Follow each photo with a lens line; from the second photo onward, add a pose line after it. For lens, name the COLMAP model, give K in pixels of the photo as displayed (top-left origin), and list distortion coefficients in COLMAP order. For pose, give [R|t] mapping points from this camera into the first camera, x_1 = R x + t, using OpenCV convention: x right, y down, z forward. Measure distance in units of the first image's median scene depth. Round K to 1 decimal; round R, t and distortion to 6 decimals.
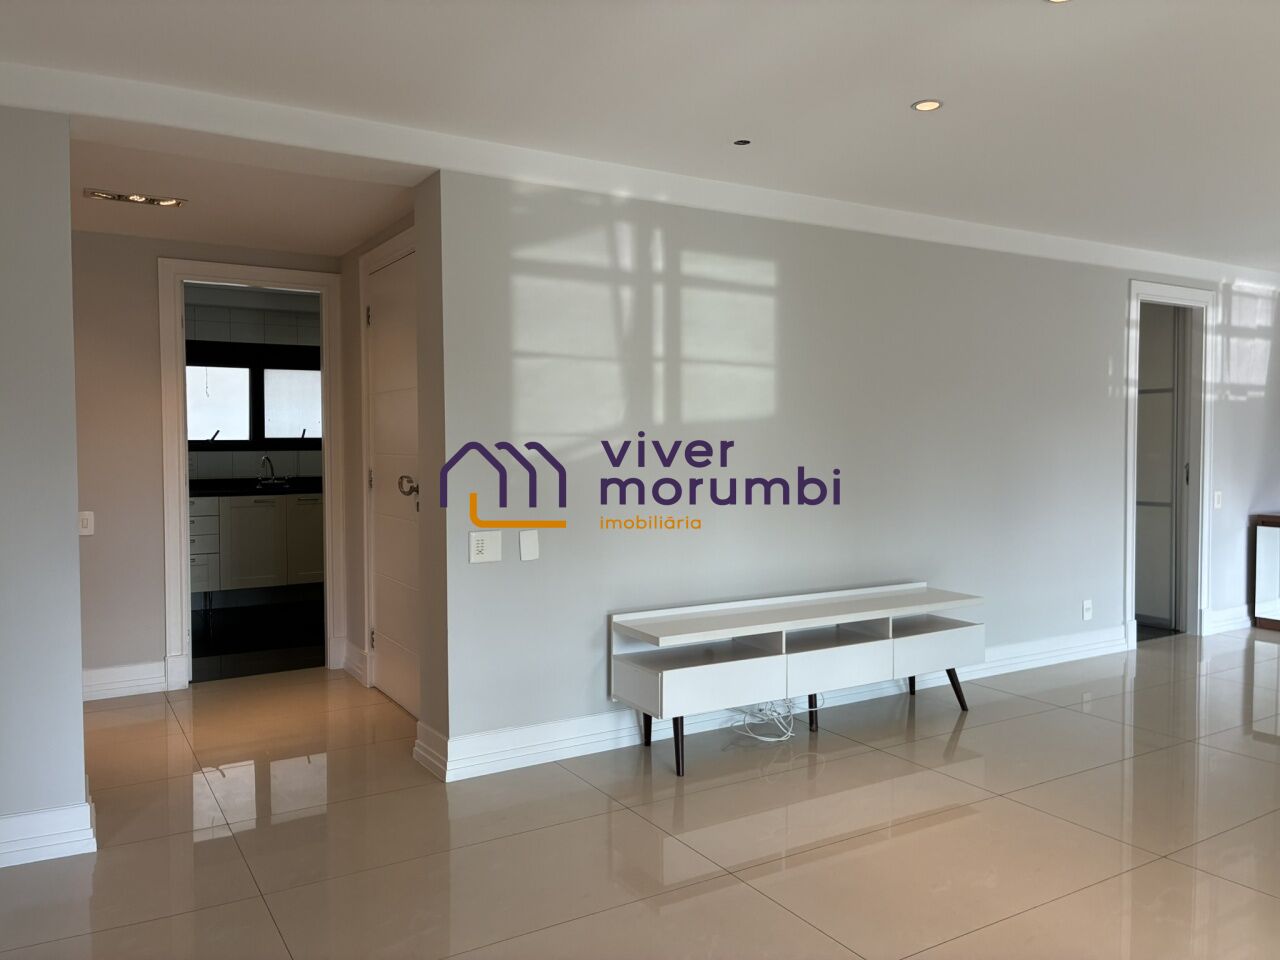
lens RADIAL K [[965.7, 0, 641.9], [0, 965.7, 478.8], [0, 0, 1]] dist [0.053473, -0.067934]
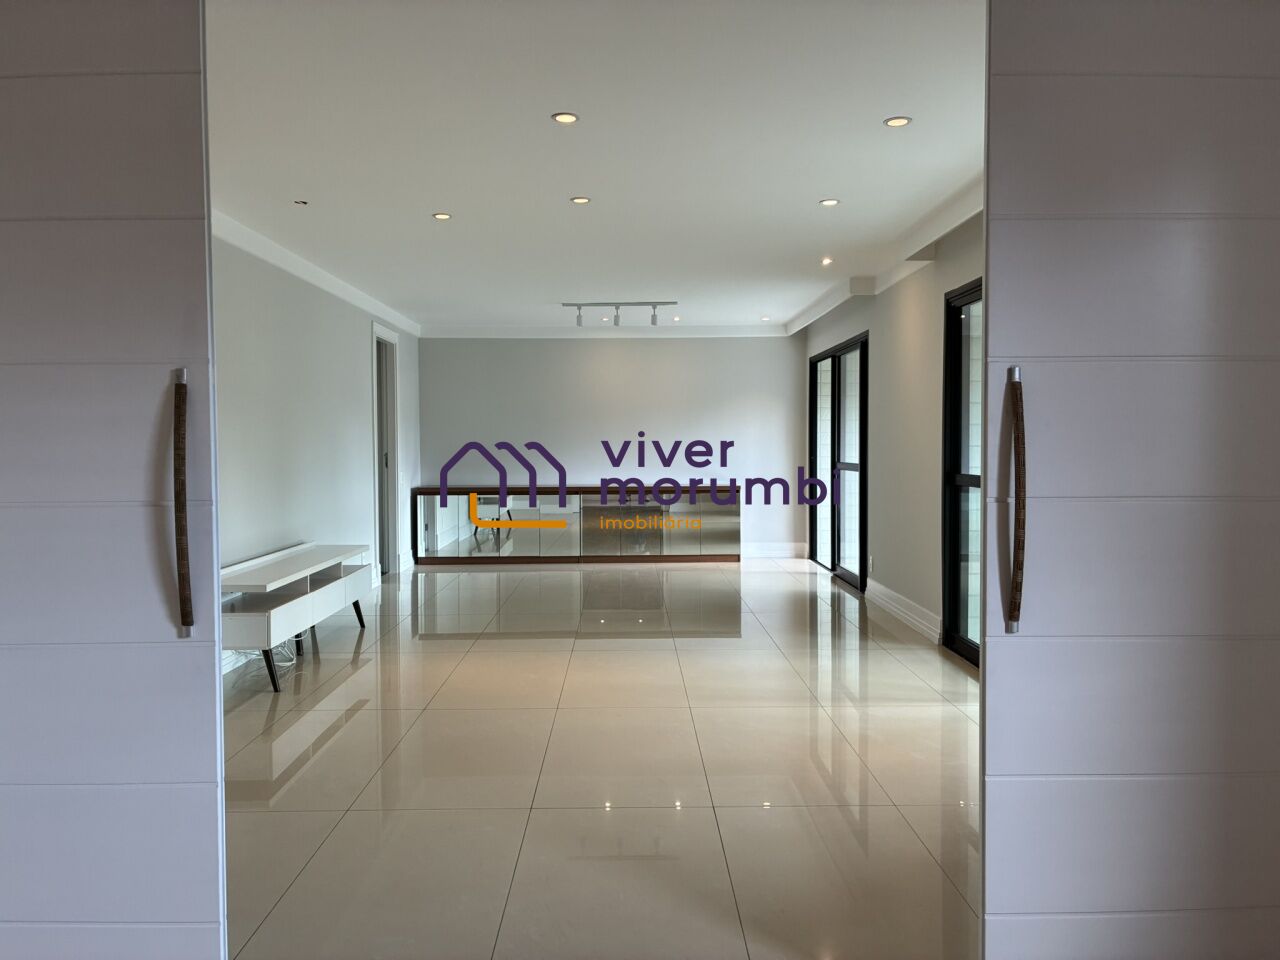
lens RADIAL K [[965.7, 0, 643.9], [0, 965.7, 482.3], [0, 0, 1]] dist [0.053473, -0.067934]
pose [[0.503672, -0.033325, 0.863252, -0.699895], [0.035203, 0.999217, 0.018035, 0.021925], [-0.863177, 0.021305, 0.504451, -0.050944]]
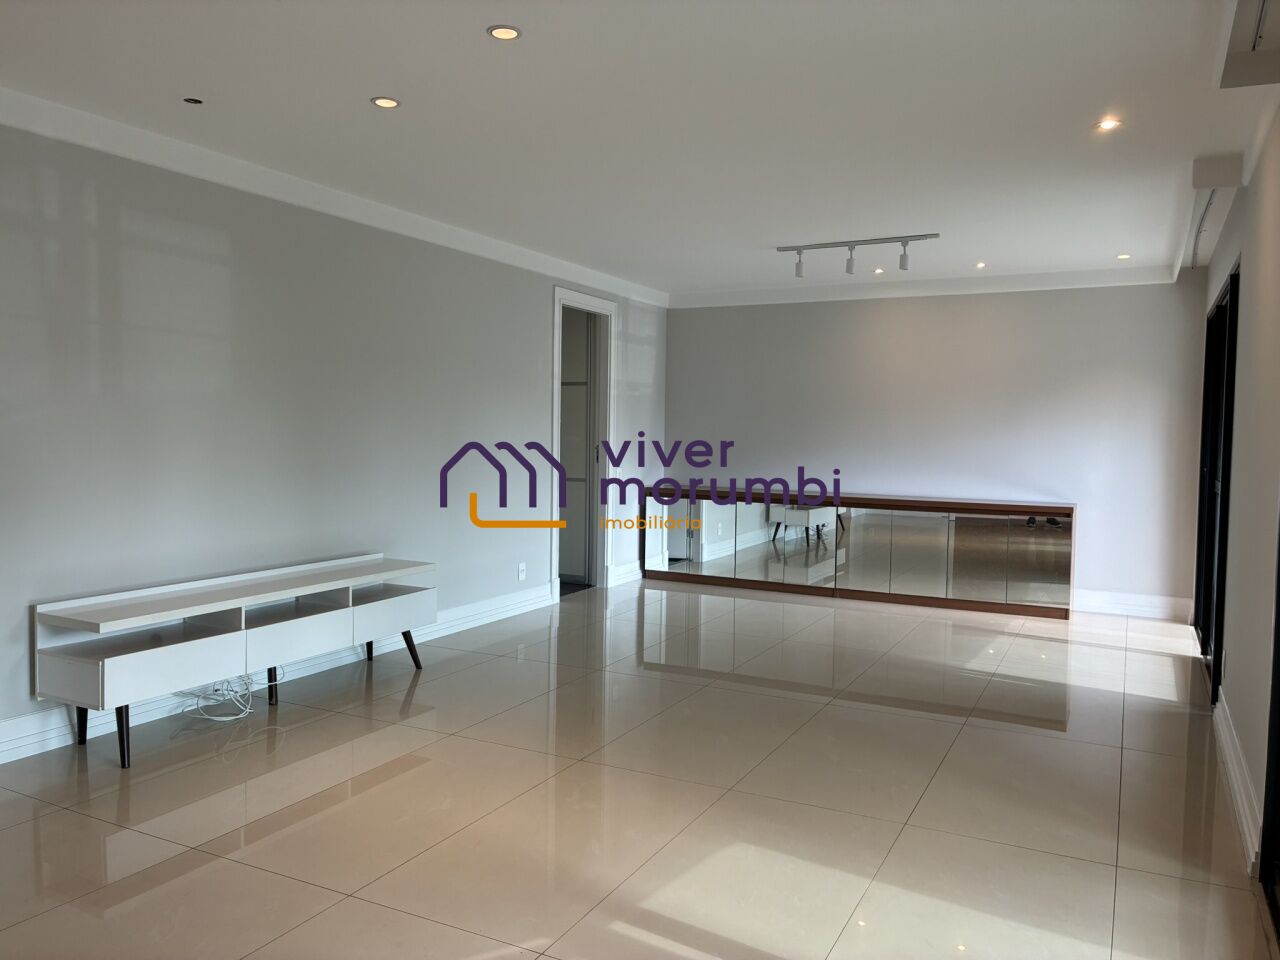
lens RADIAL K [[965.7, 0, 640.6], [0, 965.7, 479.7], [0, 0, 1]] dist [0.053473, -0.067934]
pose [[0.850702, -0.008701, 0.525576, -0.026687], [-0.000852, 0.999839, 0.017933, 0.008694], [-0.525647, -0.015704, 0.850558, -0.051967]]
